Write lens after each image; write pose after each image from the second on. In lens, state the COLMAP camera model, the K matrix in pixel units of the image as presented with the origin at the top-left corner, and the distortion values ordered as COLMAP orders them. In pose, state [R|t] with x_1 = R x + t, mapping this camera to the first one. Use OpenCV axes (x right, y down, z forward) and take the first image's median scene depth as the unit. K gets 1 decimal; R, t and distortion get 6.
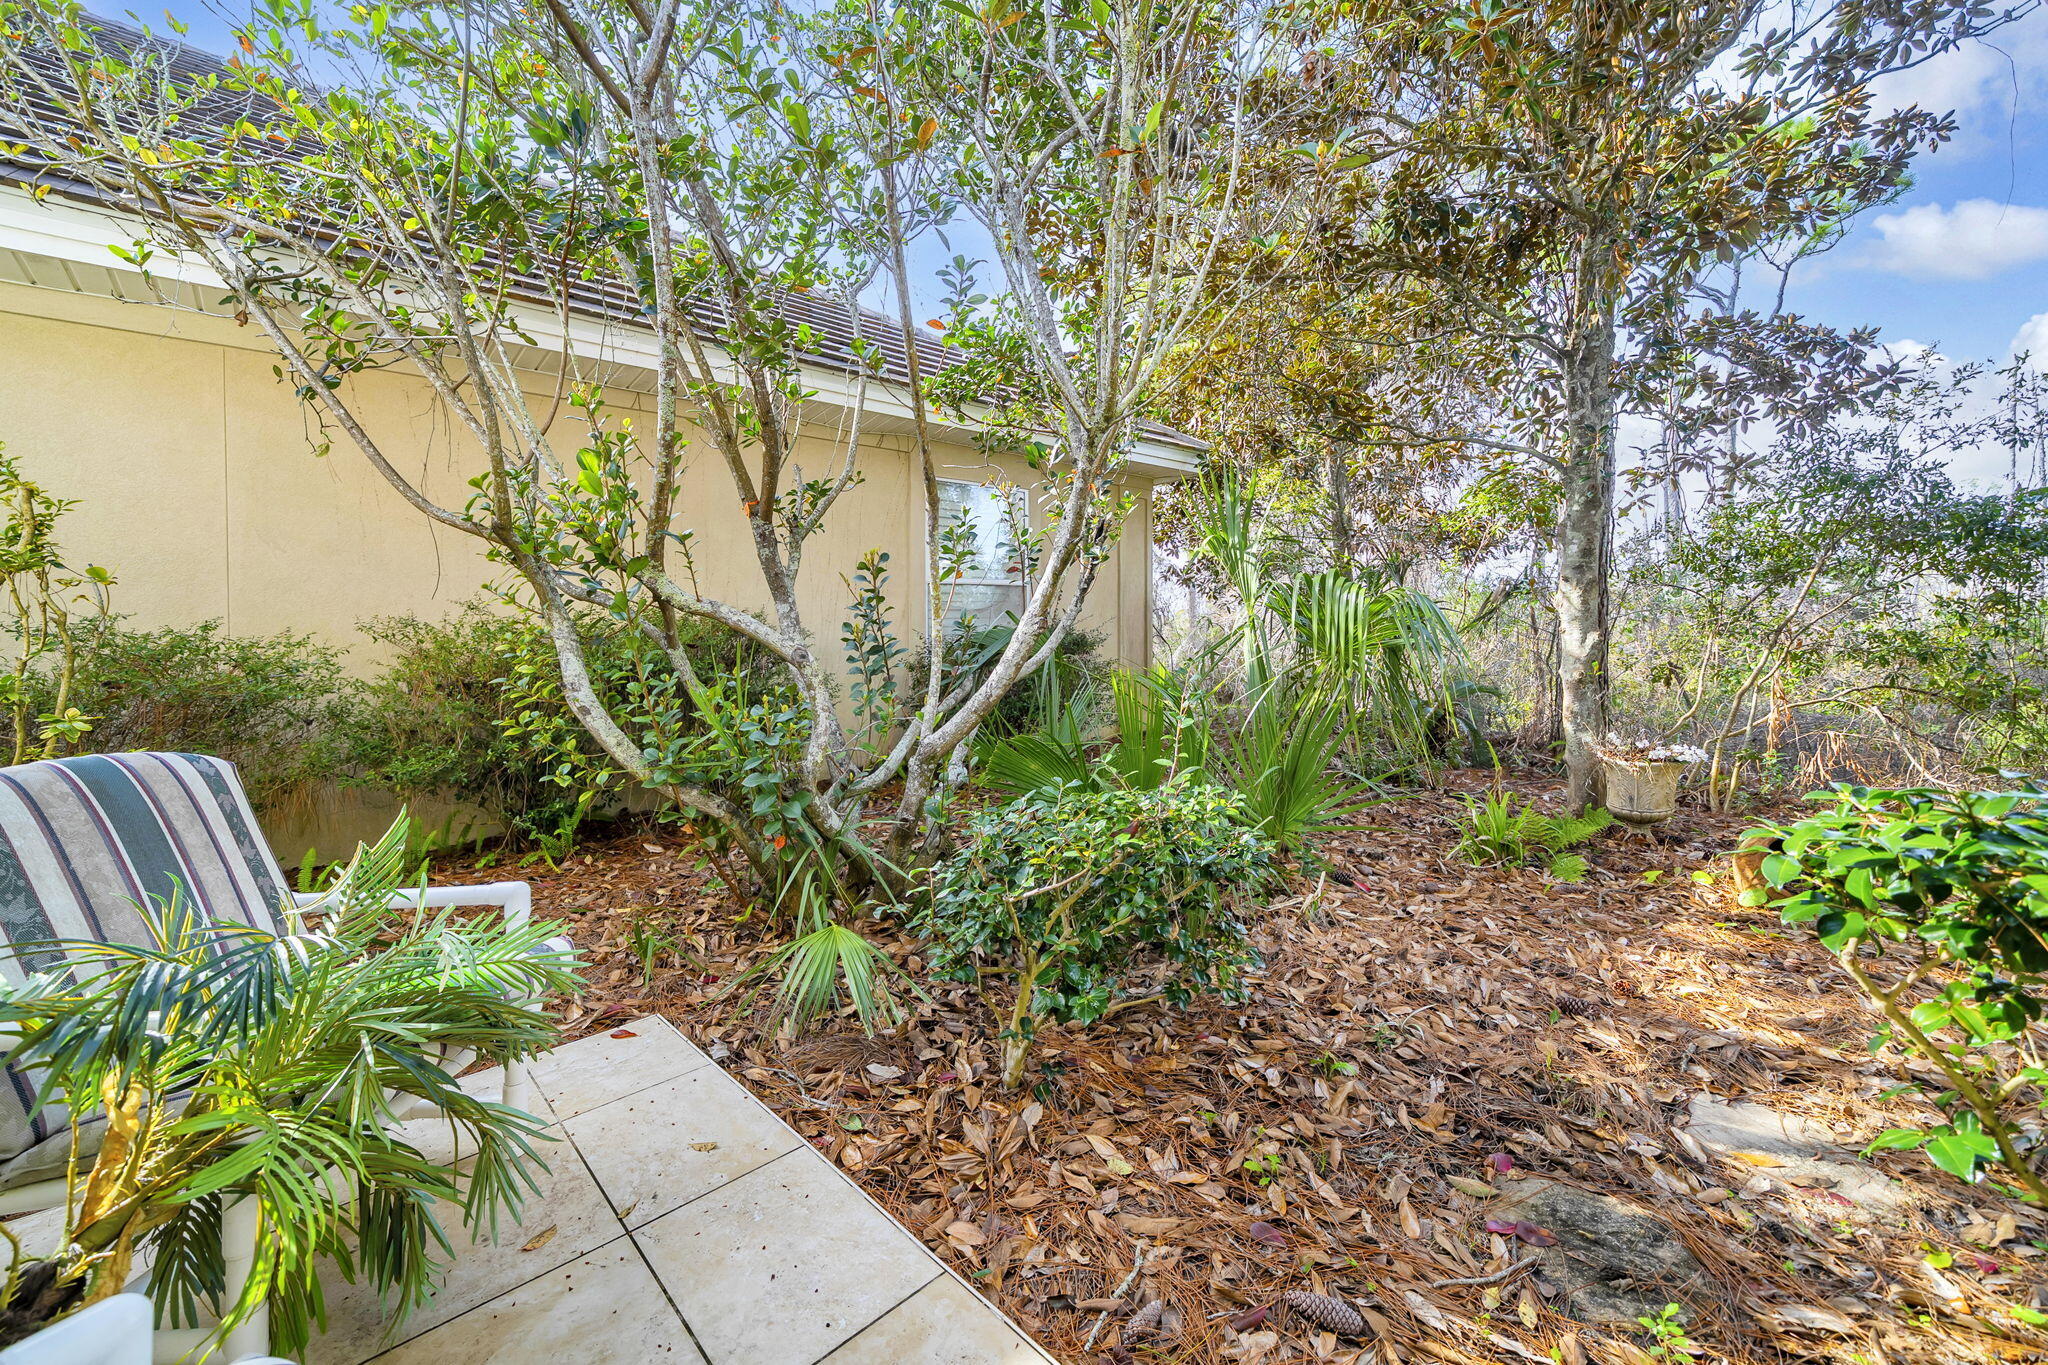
lens RADIAL K [[789.5, 0, 1023.3], [0, 789.5, 652.4], [0, 0, 1]] dist [0.000516, 0.000137]
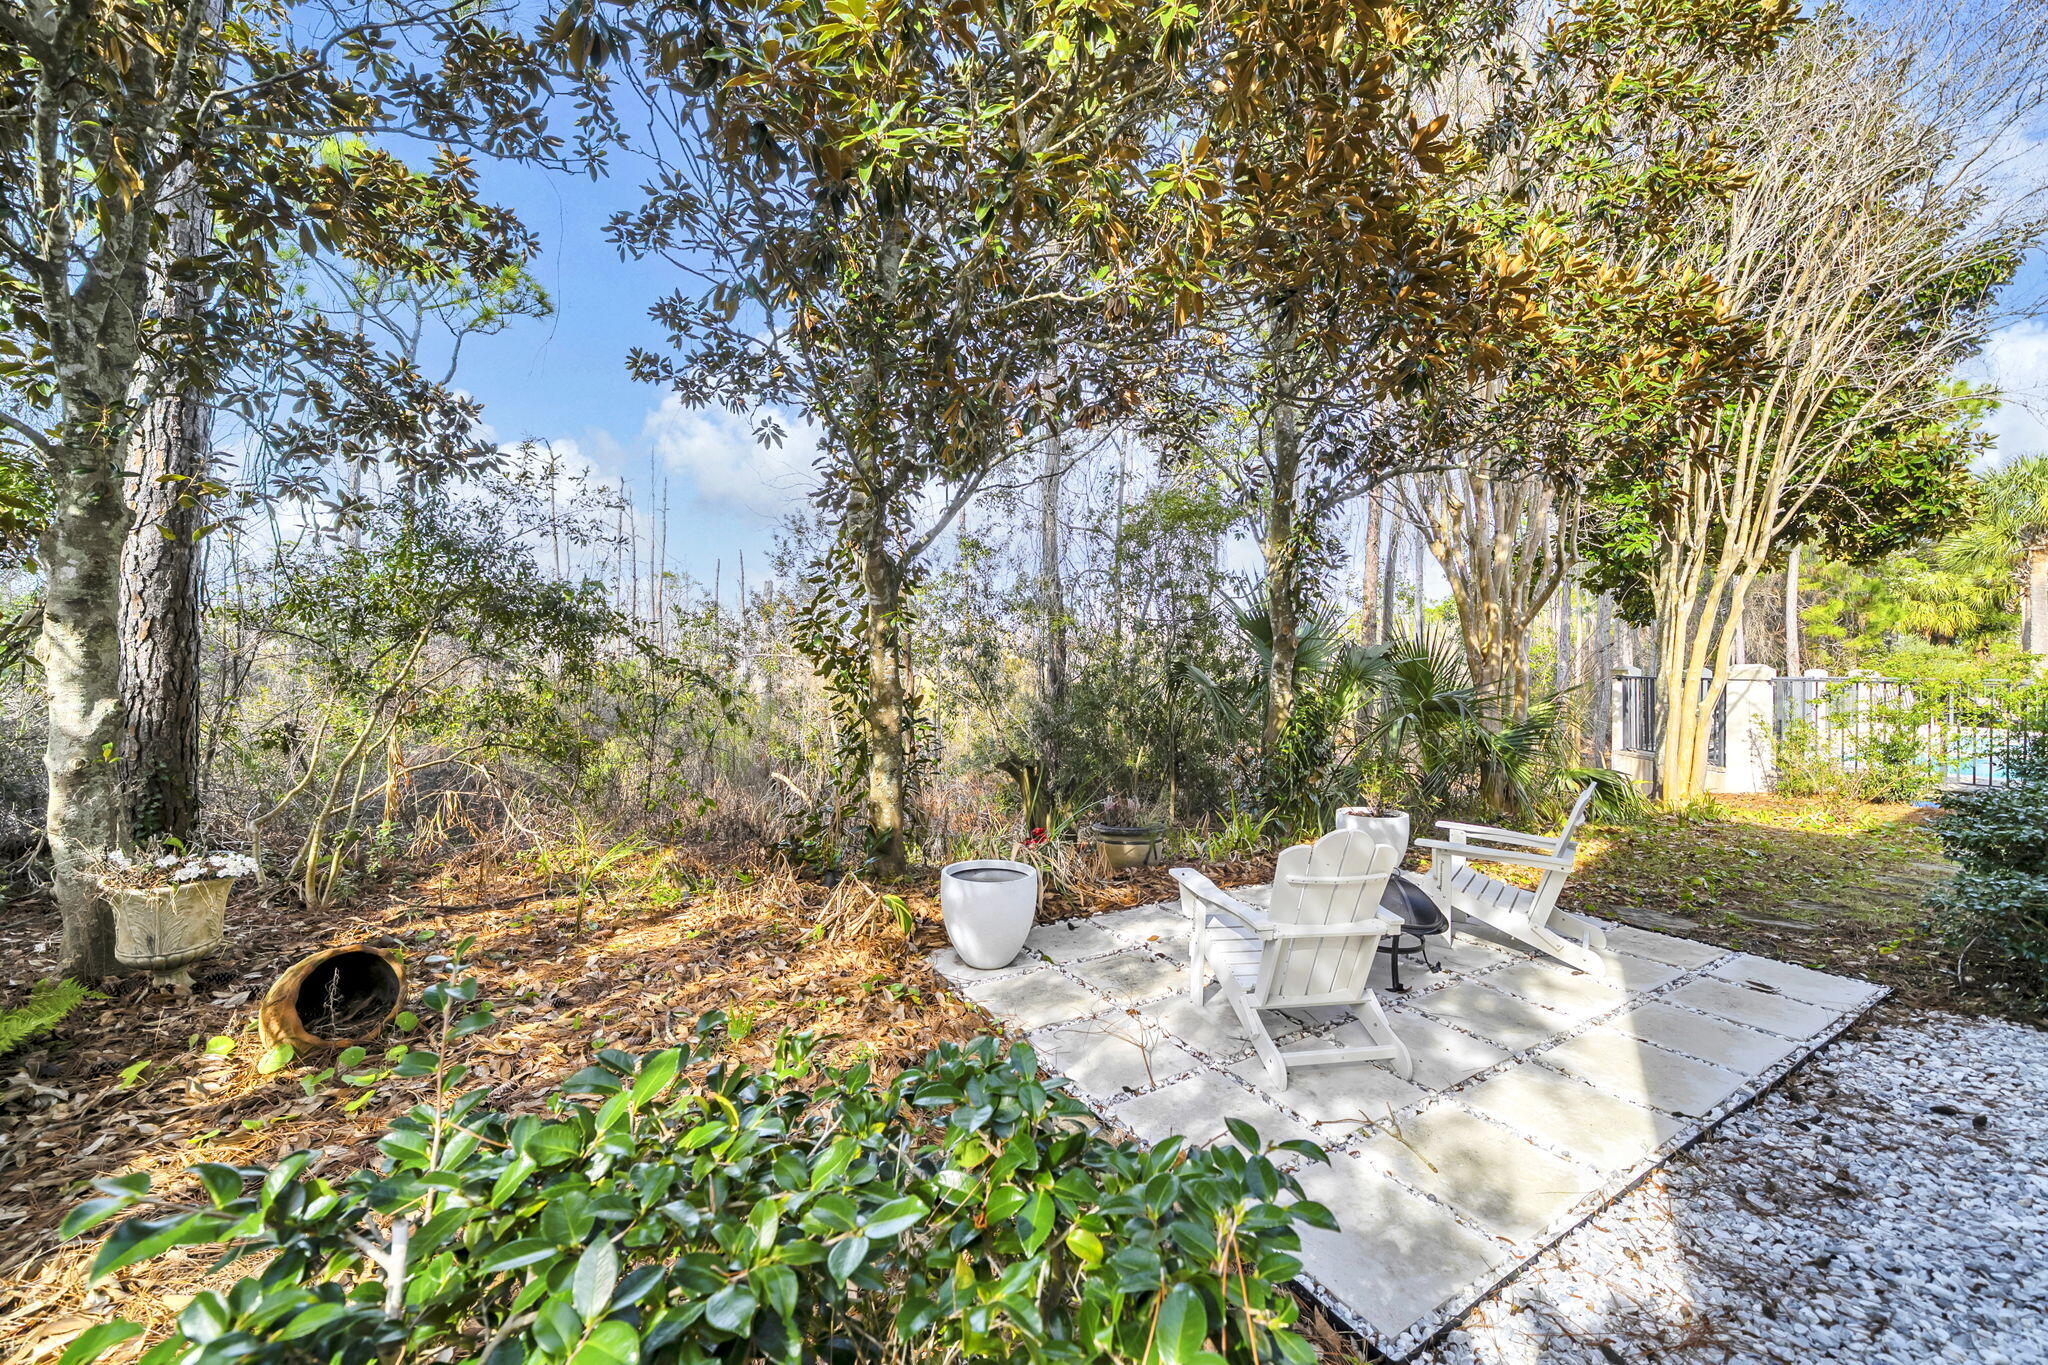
lens RADIAL K [[762.0, 0, 1024.0], [0, 762.0, 682.5], [0, 0, 1]] dist [-0.001906, -0.000114]
pose [[0.200294, 0.010481, 0.979680, 0.236075], [-0.013558, 0.999877, -0.007925, -0.045117], [-0.979642, -0.011695, 0.200411, 0.093182]]
